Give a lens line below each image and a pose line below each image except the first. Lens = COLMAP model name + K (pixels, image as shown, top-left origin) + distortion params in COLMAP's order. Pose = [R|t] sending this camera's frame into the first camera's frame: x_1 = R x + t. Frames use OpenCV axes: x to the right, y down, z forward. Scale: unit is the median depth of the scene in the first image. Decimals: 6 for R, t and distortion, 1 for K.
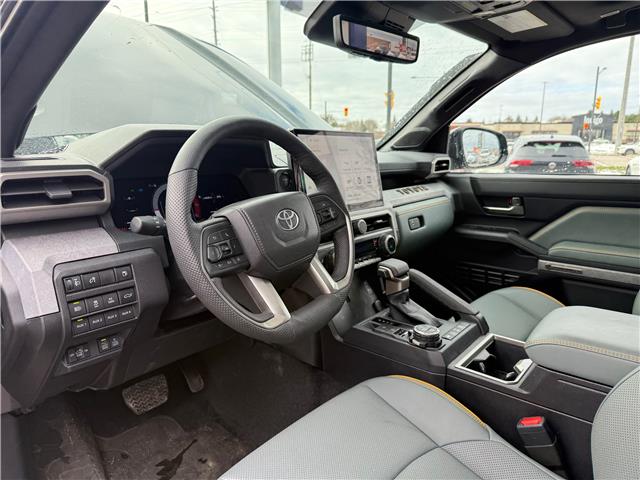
lens RADIAL K [[455.6, 0, 318.8], [0, 455.6, 243.7], [0, 0, 1]] dist [0.070801, -0.075951]
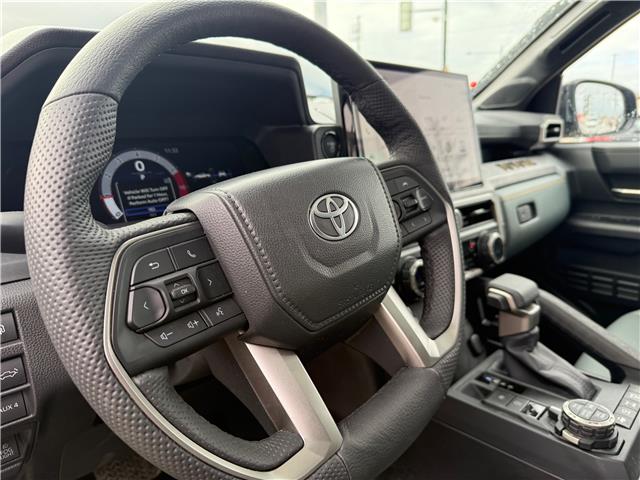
lens RADIAL K [[441.9, 0, 328.4], [0, 441.9, 240.2], [0, 0, 1]] dist [-0.006658, -0.007420]
pose [[0.996531, 0.001586, -0.083212, -0.029254], [0.000738, 0.999610, 0.027901, -0.031097], [0.083224, -0.027866, 0.996141, 0.428353]]
